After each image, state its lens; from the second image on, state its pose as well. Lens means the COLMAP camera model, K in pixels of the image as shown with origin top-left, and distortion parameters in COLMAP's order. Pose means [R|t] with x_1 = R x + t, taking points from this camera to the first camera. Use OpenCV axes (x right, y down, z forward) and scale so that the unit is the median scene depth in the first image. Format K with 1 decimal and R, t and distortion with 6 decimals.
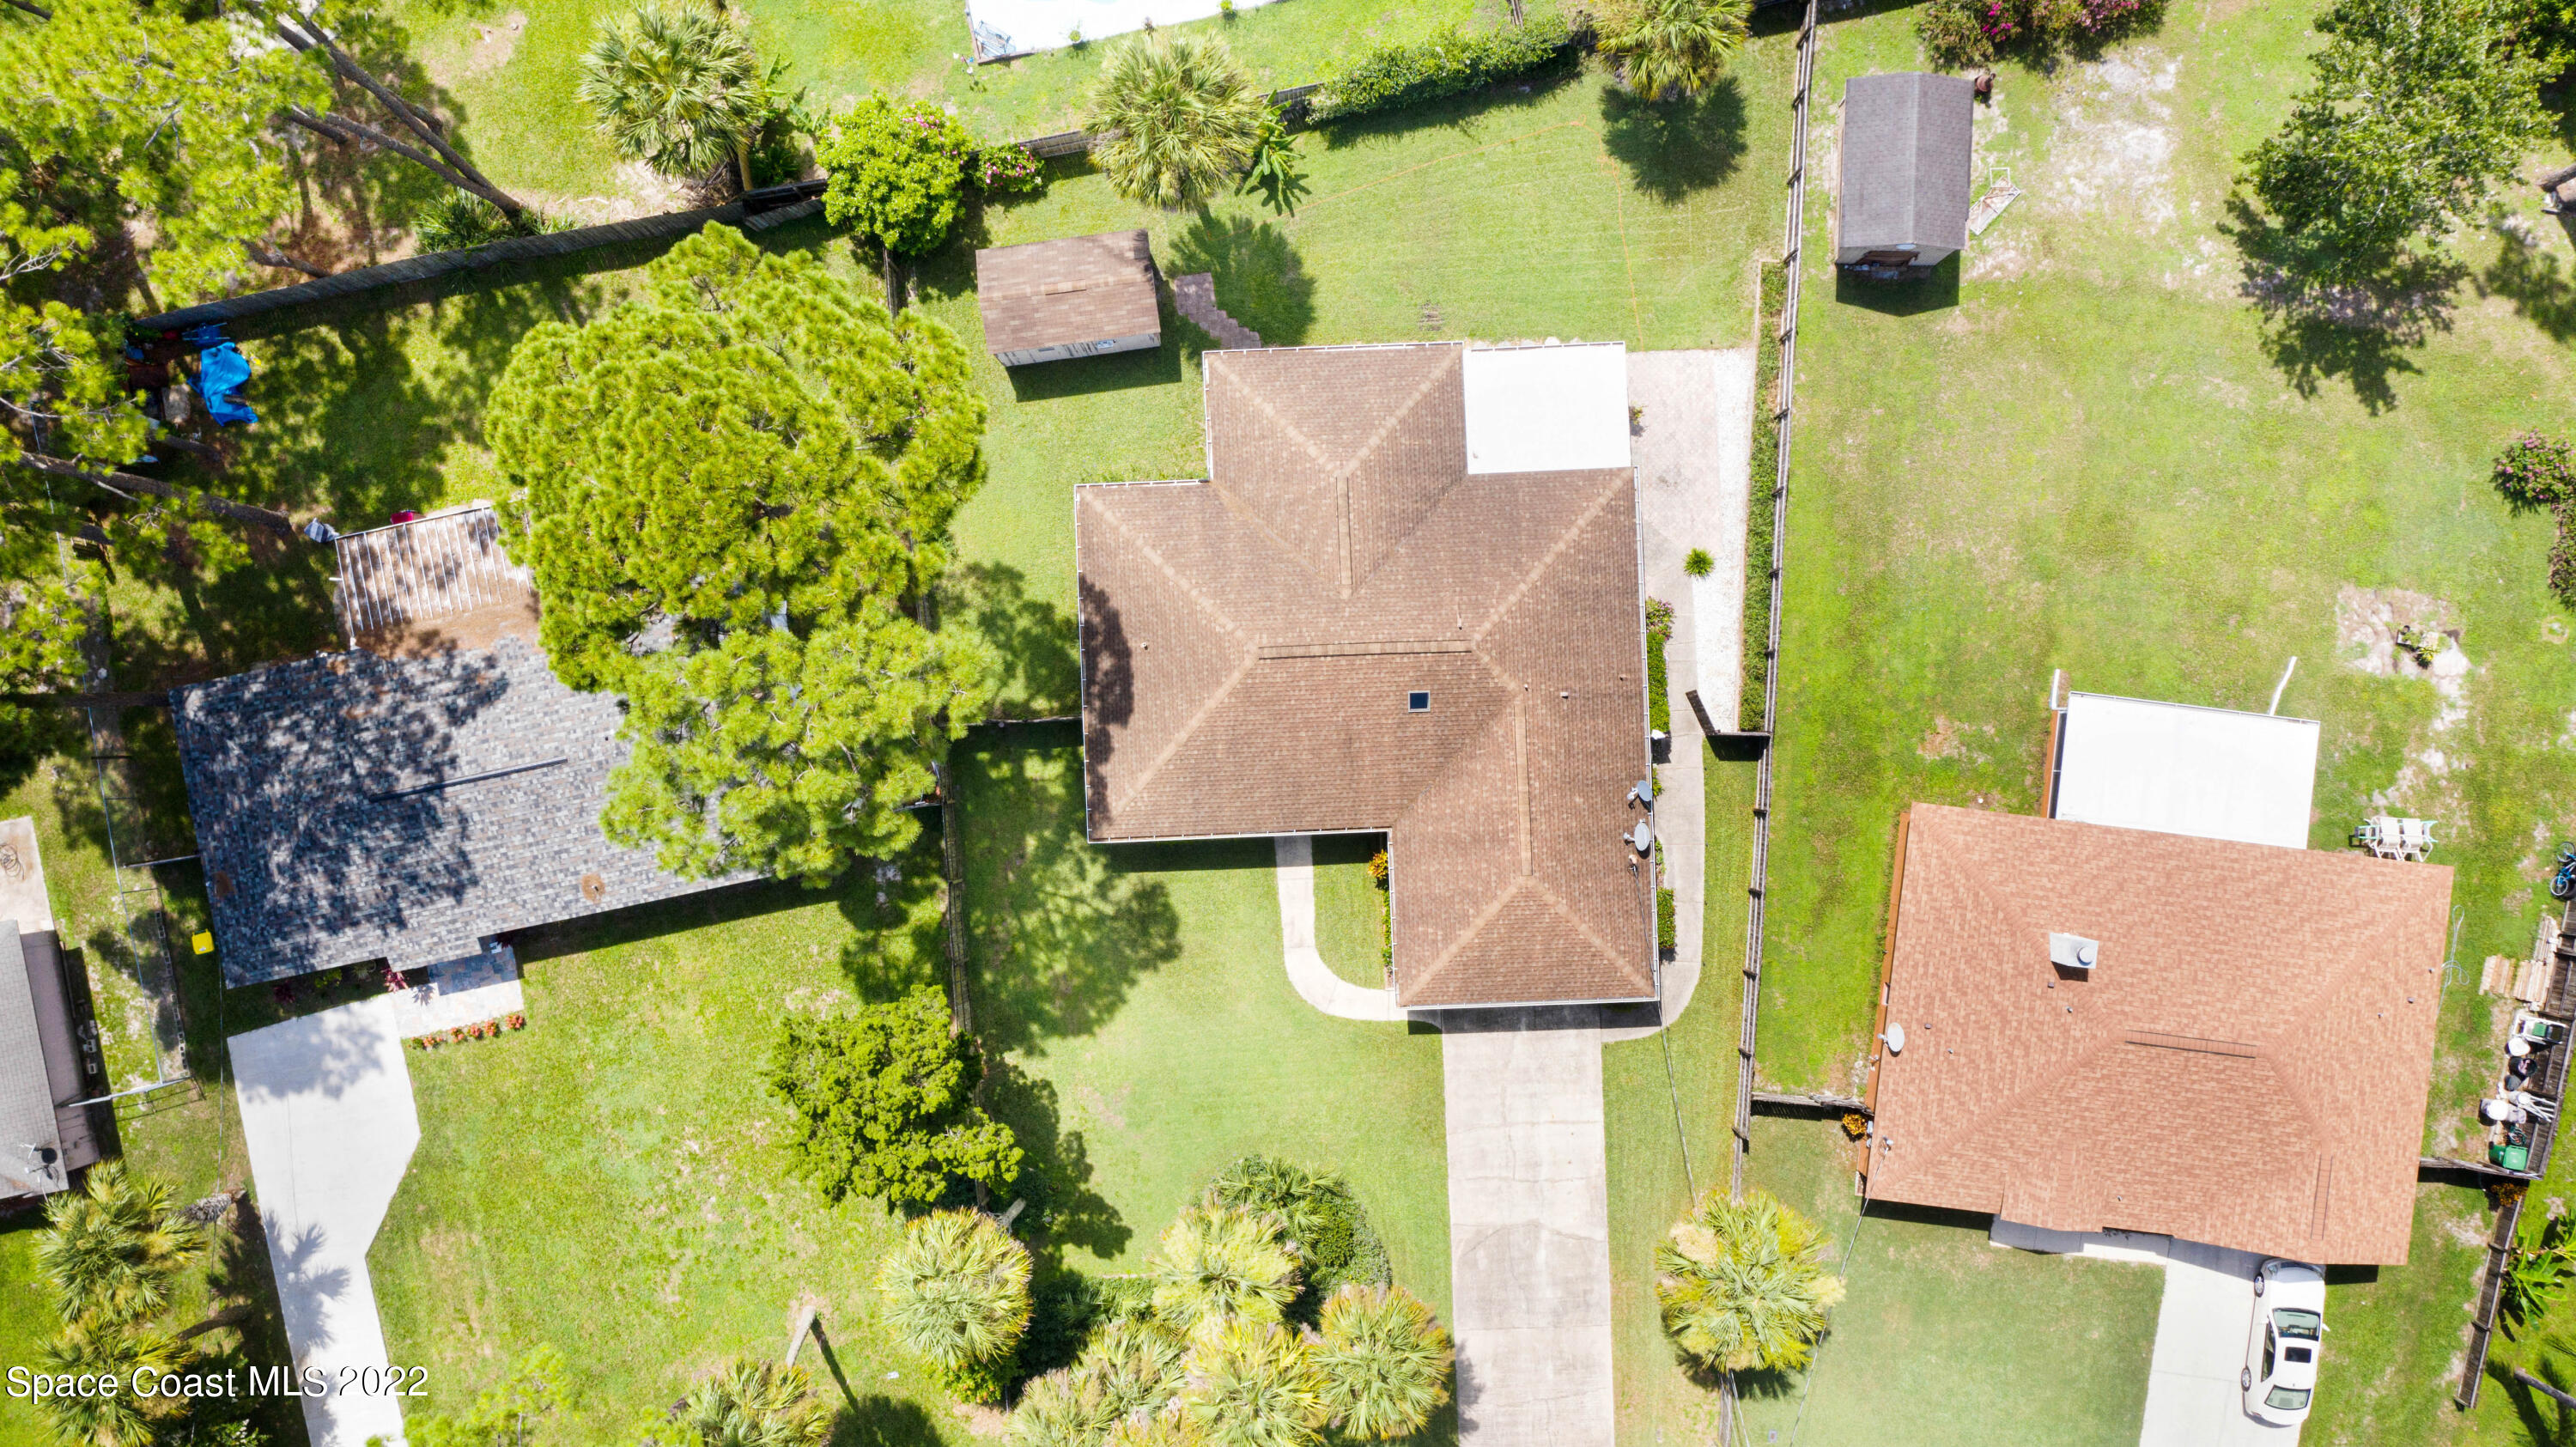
lens RADIAL K [[1942.9, 0, 1300.4], [0, 1942.9, 833.4], [0, 0, 1]] dist [0.000109, -0.004908]
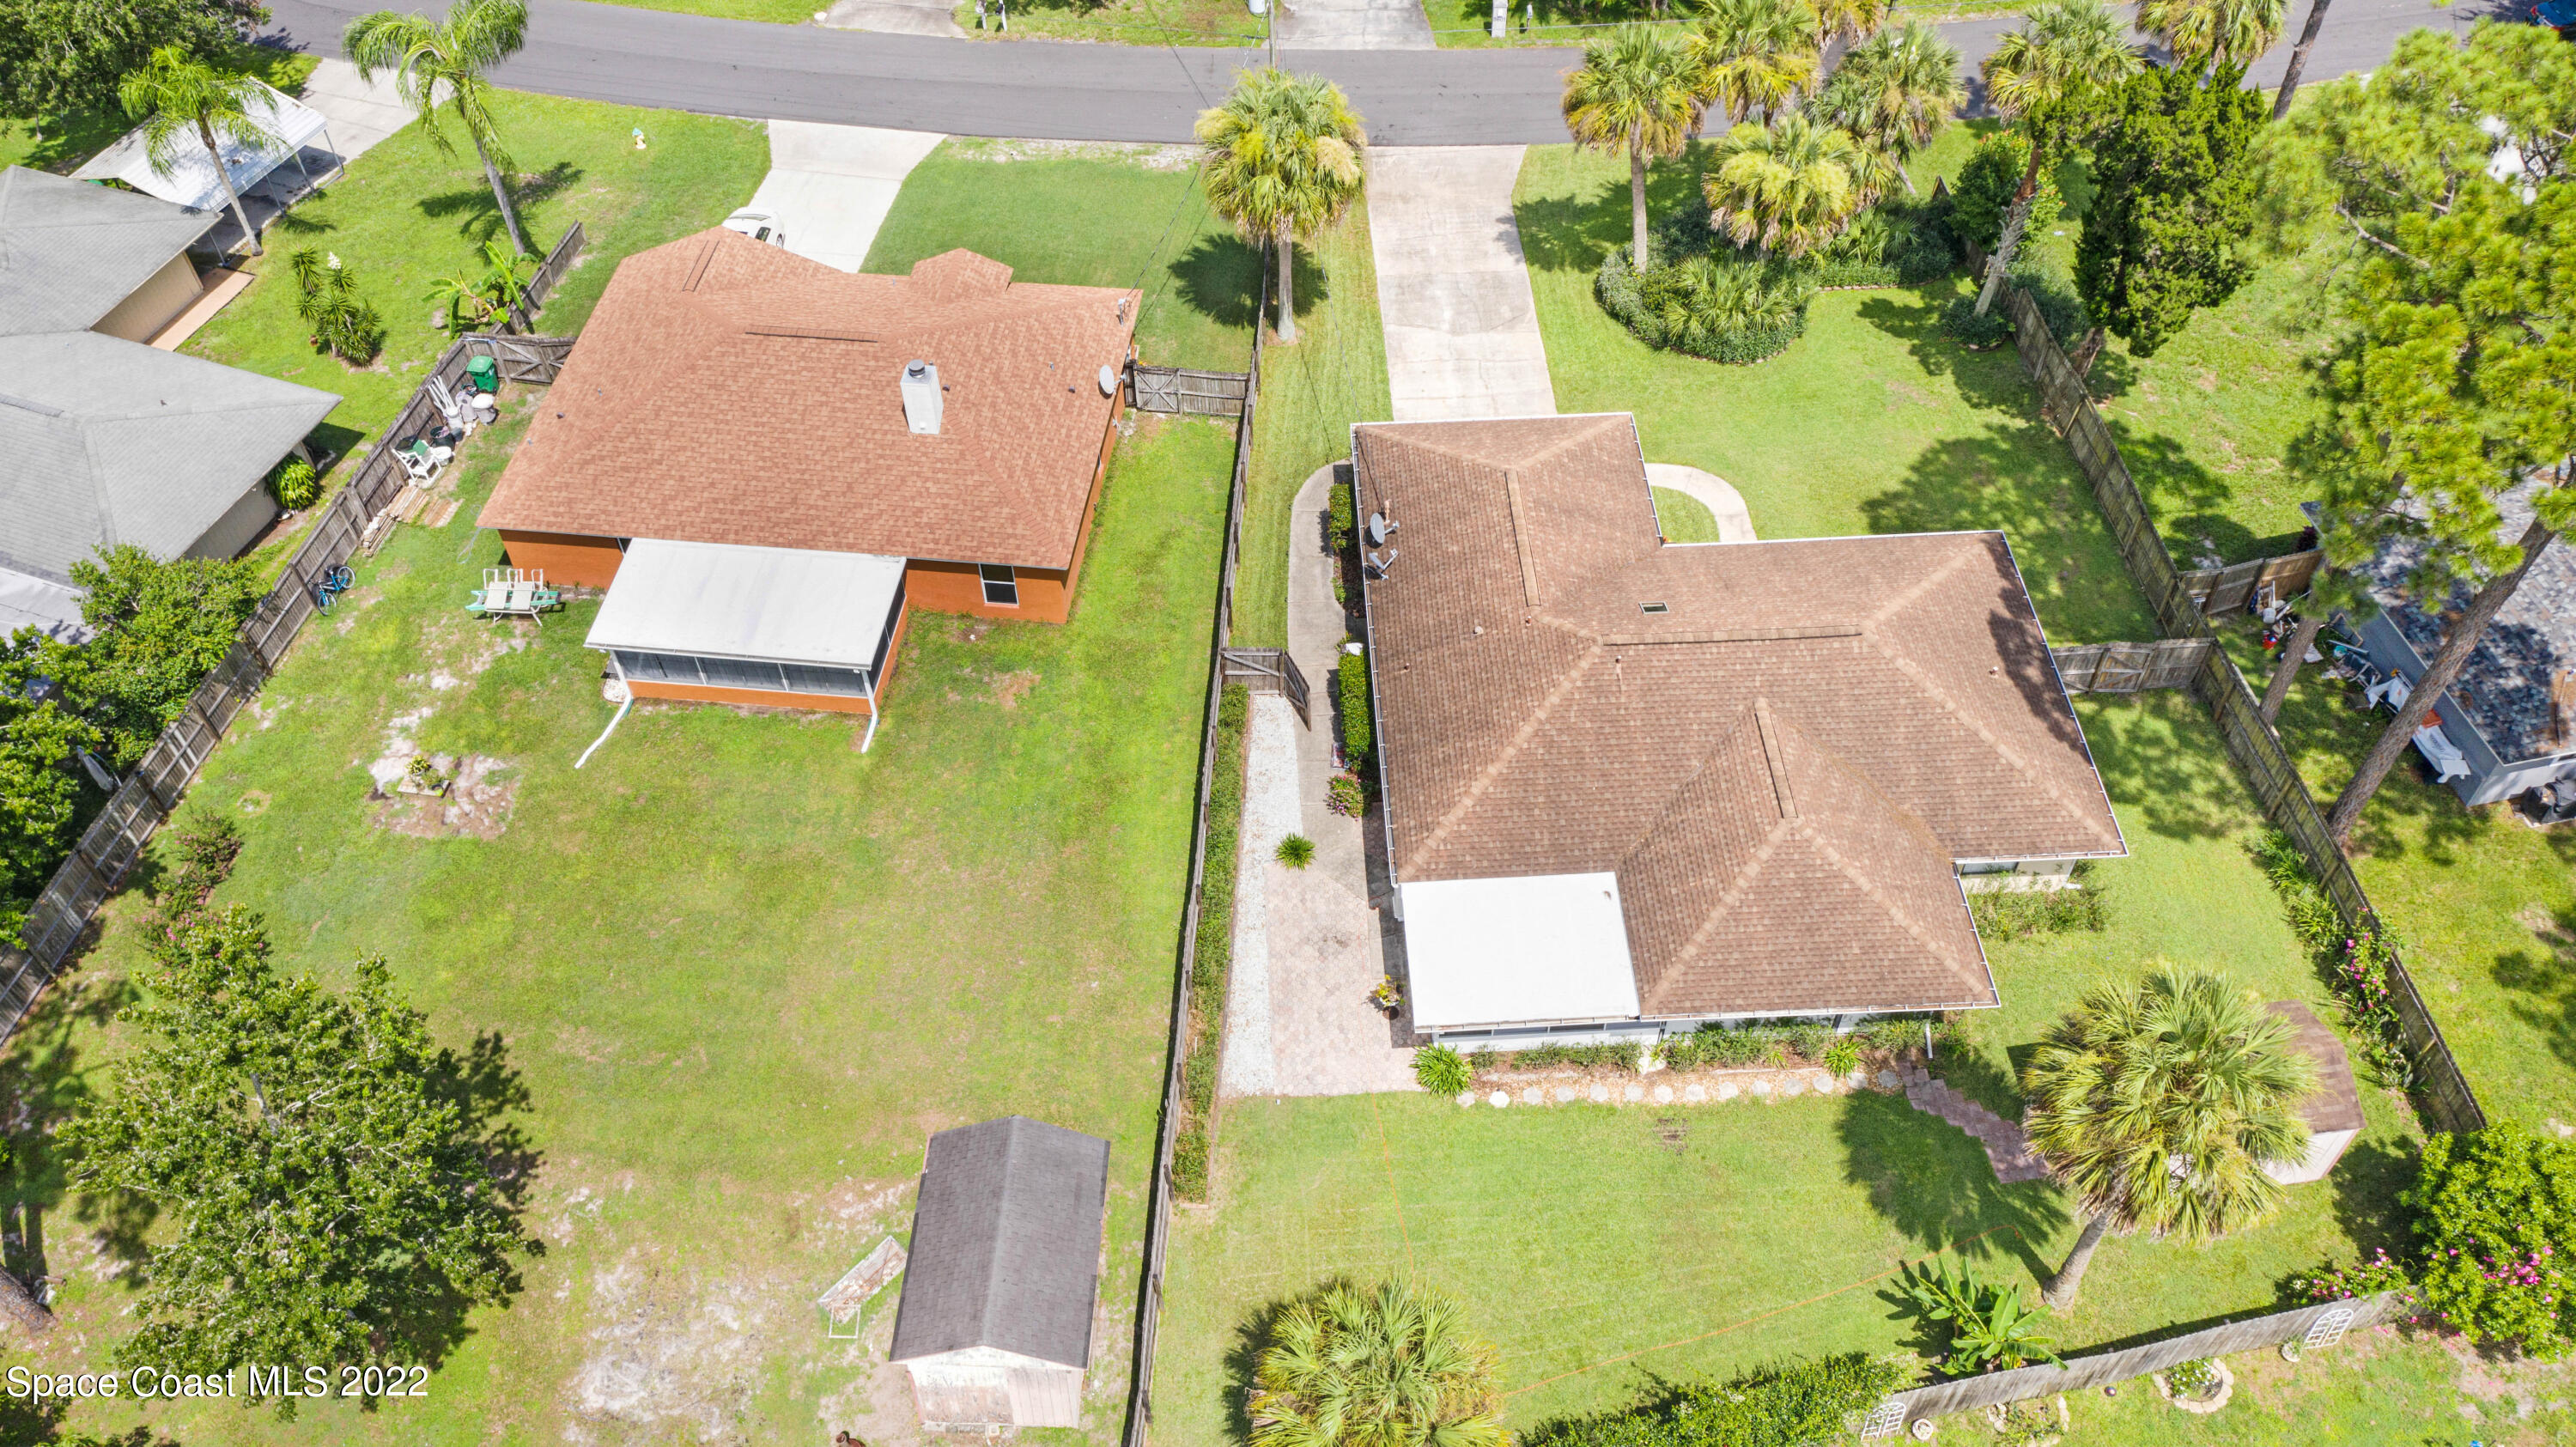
lens RADIAL K [[1942.9, 0, 1300.4], [0, 1942.9, 833.4], [0, 0, 1]] dist [0.000109, -0.004908]
pose [[-0.999671, 0.021526, 0.013951, 0.192583], [-0.007782, -0.772728, 0.634689, -0.636349], [0.024443, 0.634372, 0.772642, 0.385731]]
